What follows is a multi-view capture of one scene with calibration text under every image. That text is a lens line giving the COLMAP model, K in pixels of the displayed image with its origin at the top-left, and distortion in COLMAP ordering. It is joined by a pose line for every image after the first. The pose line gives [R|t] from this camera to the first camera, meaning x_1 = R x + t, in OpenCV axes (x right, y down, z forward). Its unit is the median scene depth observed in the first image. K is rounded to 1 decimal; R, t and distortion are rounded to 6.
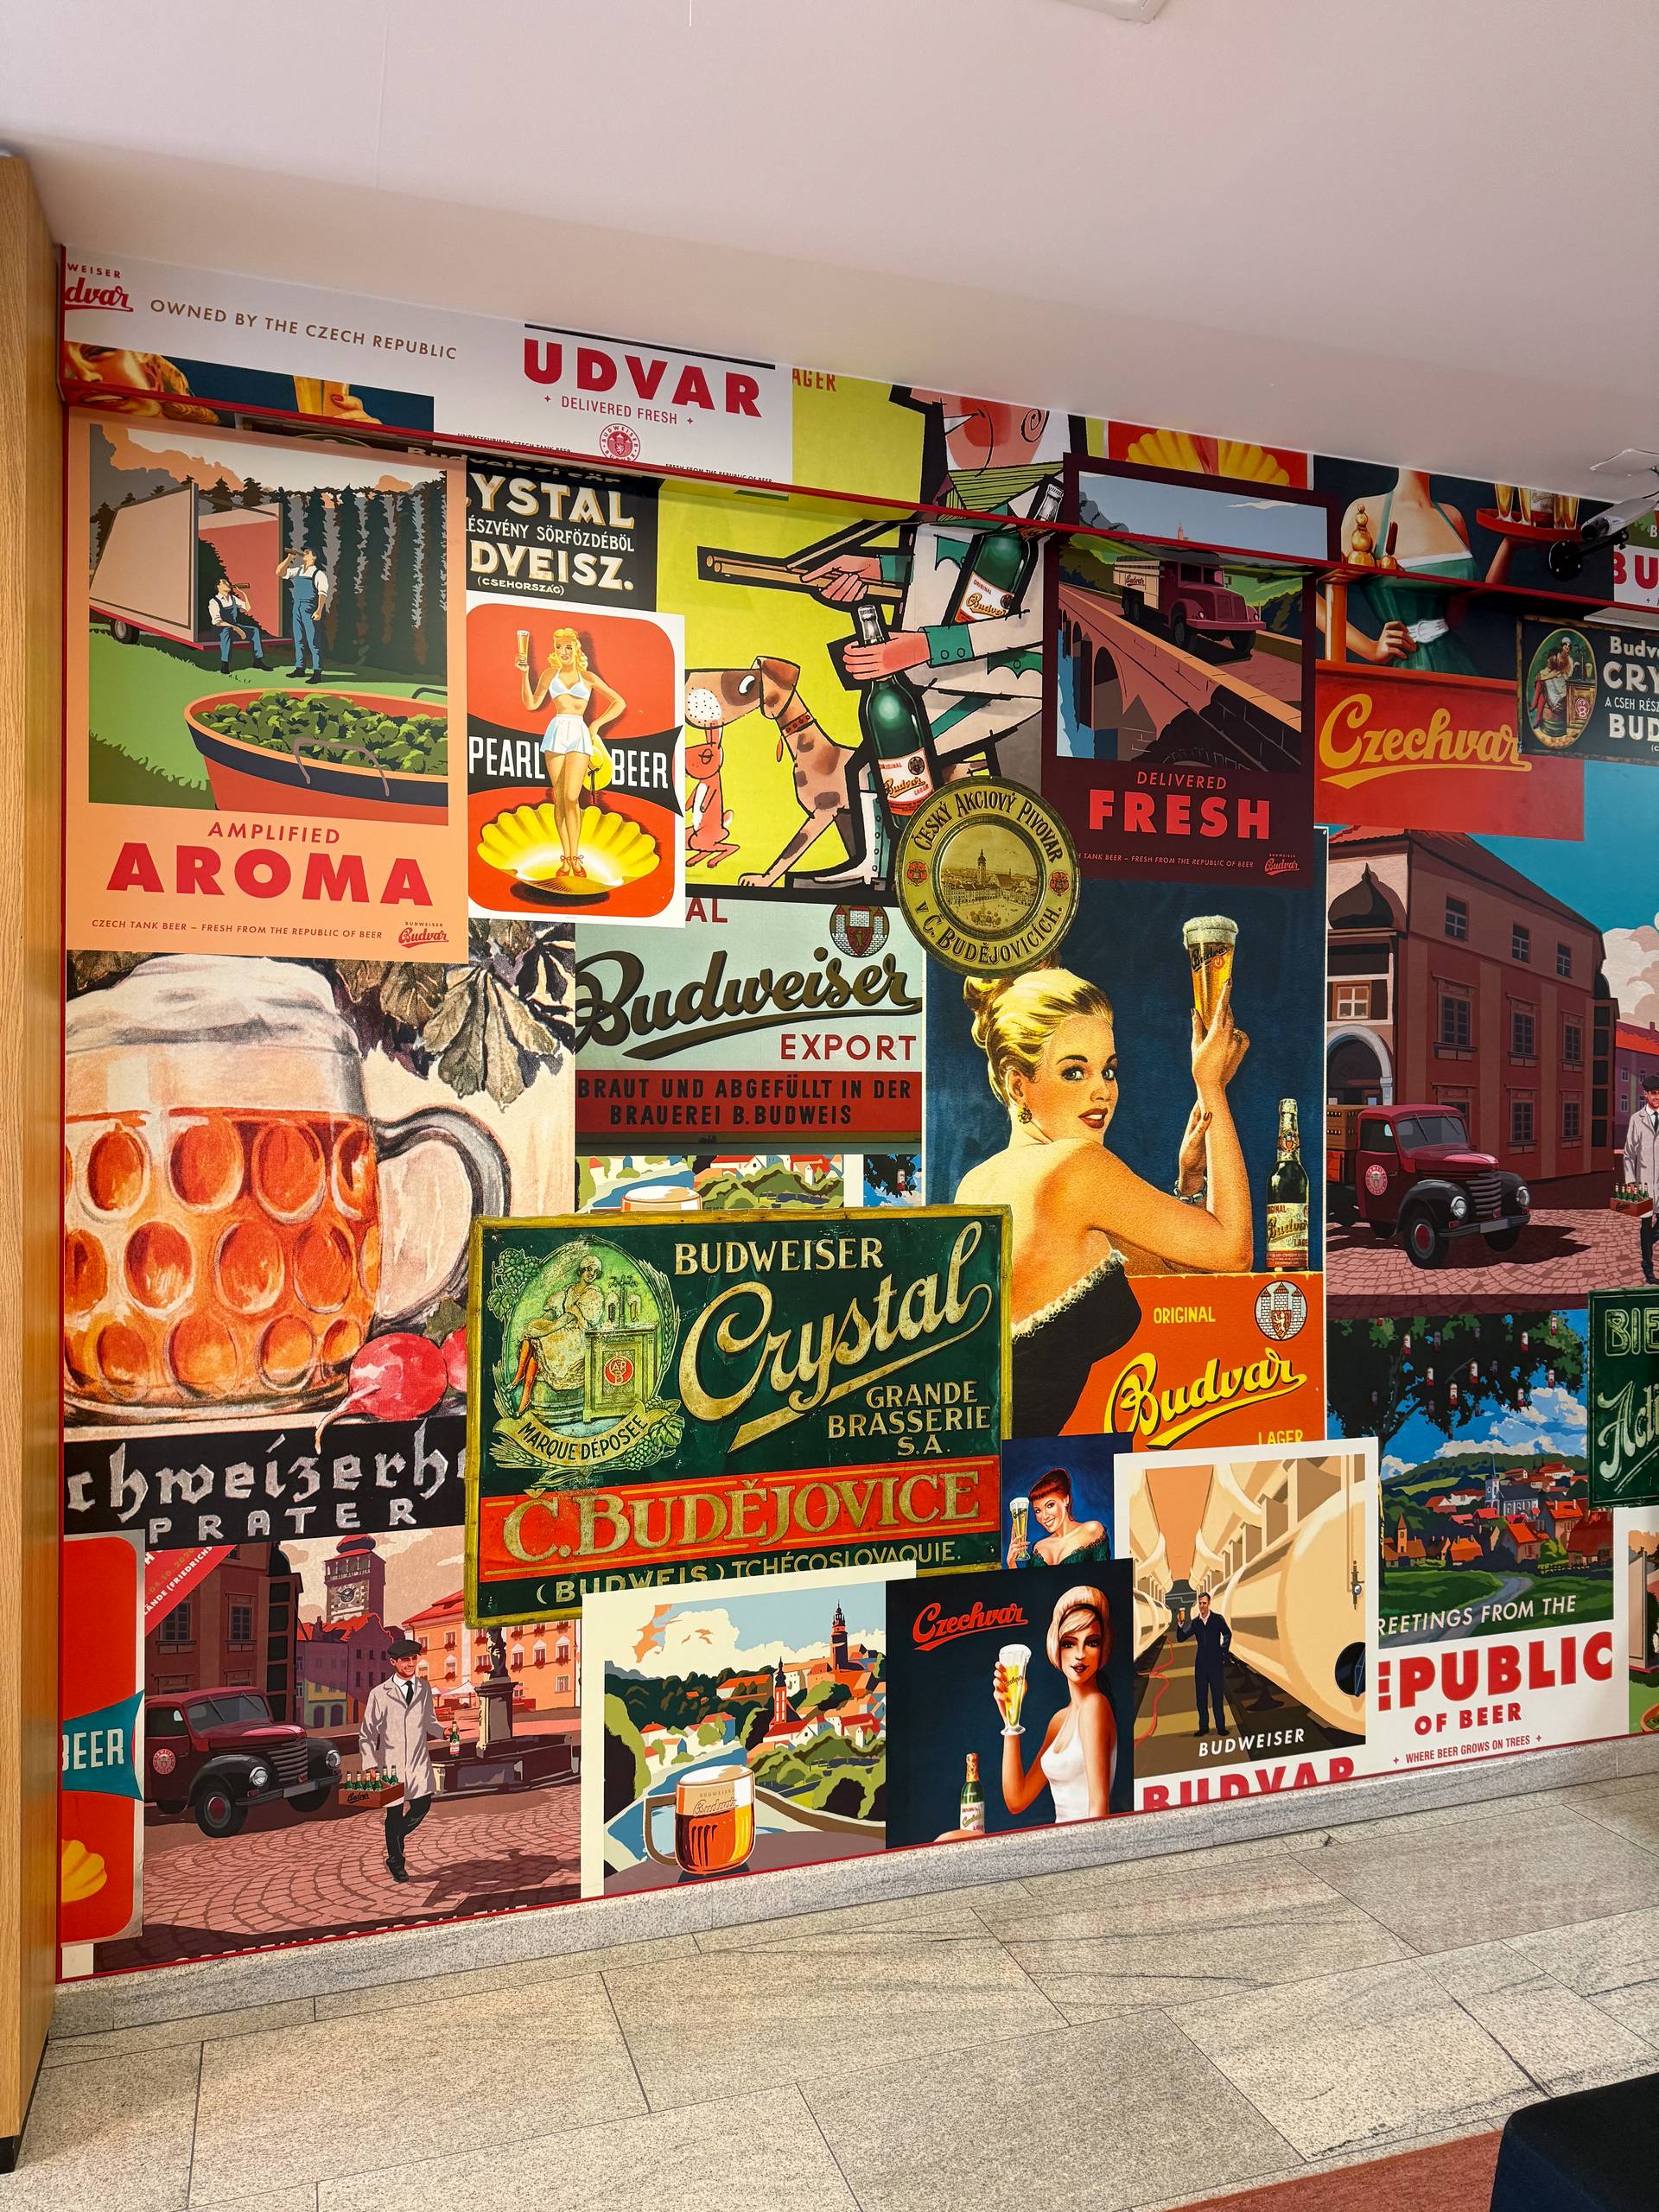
lens RADIAL K [[1557.6, 0, 827.7], [0, 1557.6, 1103.6], [0, 0, 1]] dist [0.028020, -0.027222]
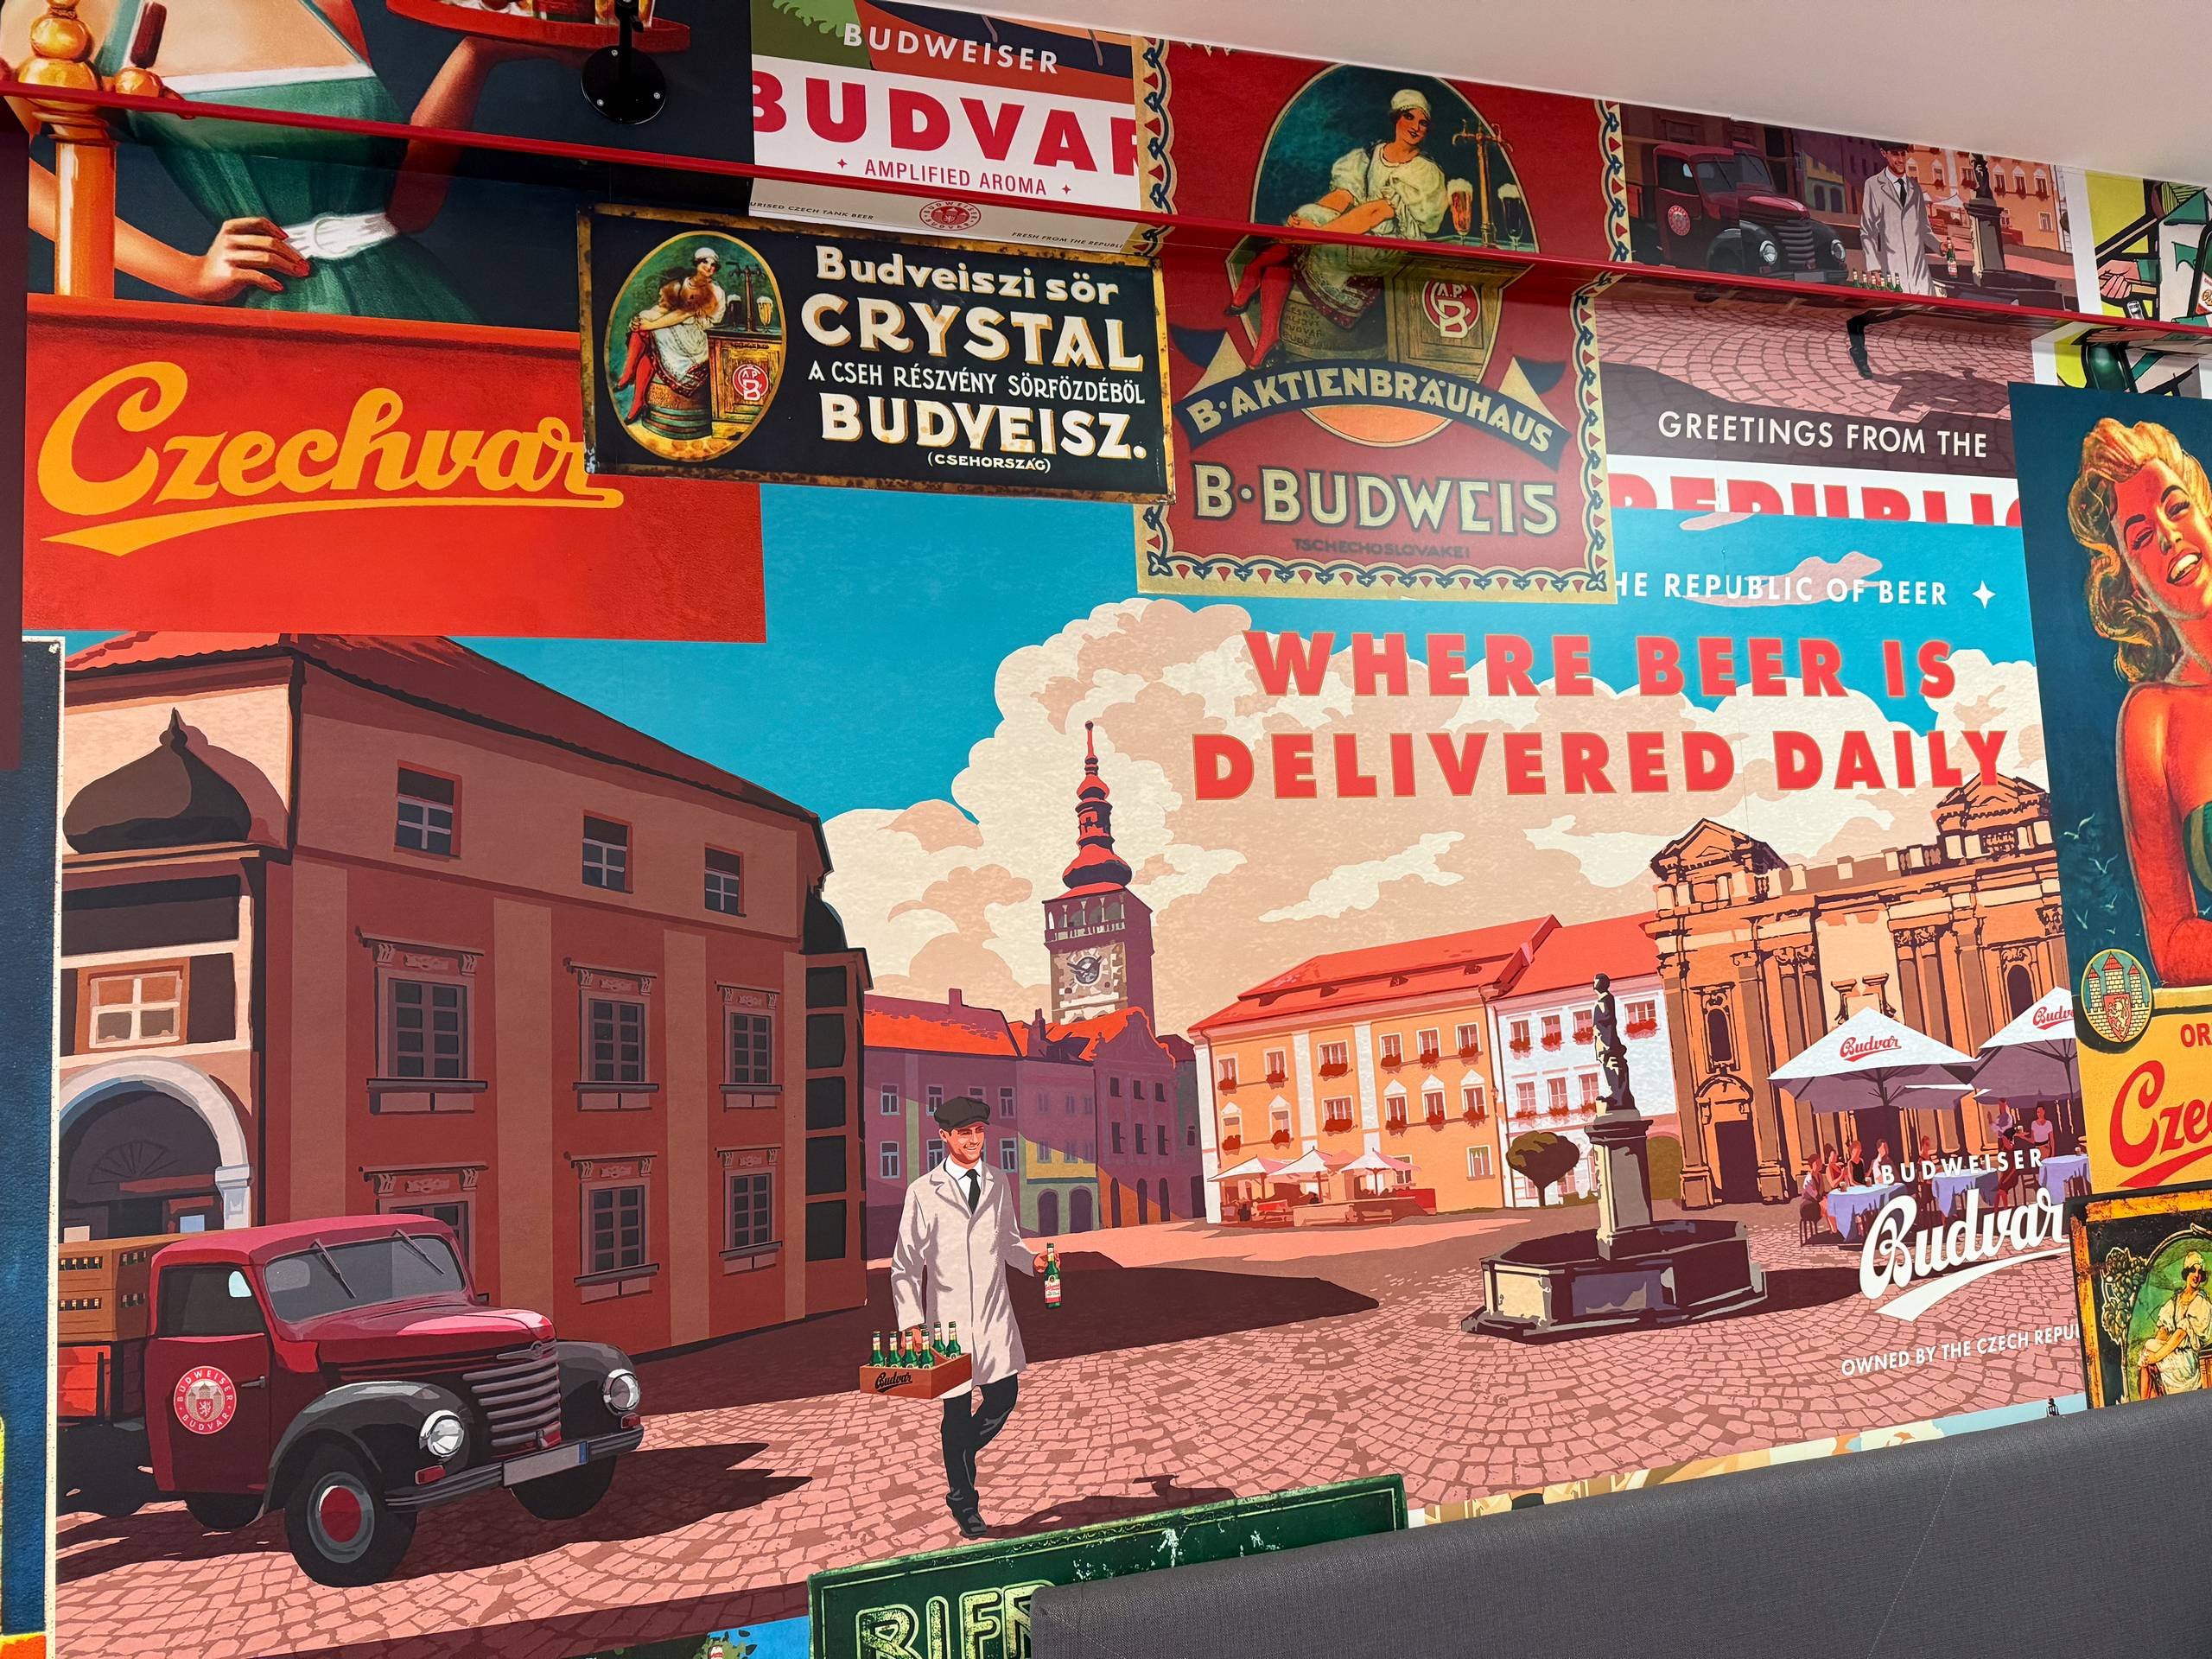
lens RADIAL K [[1557.6, 0, 1104.1], [0, 1557.6, 841.9], [0, 0, 1]] dist [0.028020, -0.027222]
pose [[0.997988, -0.061053, -0.017107, 0.613431], [0.059274, 0.994164, -0.090133, -0.053864], [0.022510, 0.088938, 0.995783, 0.527340]]
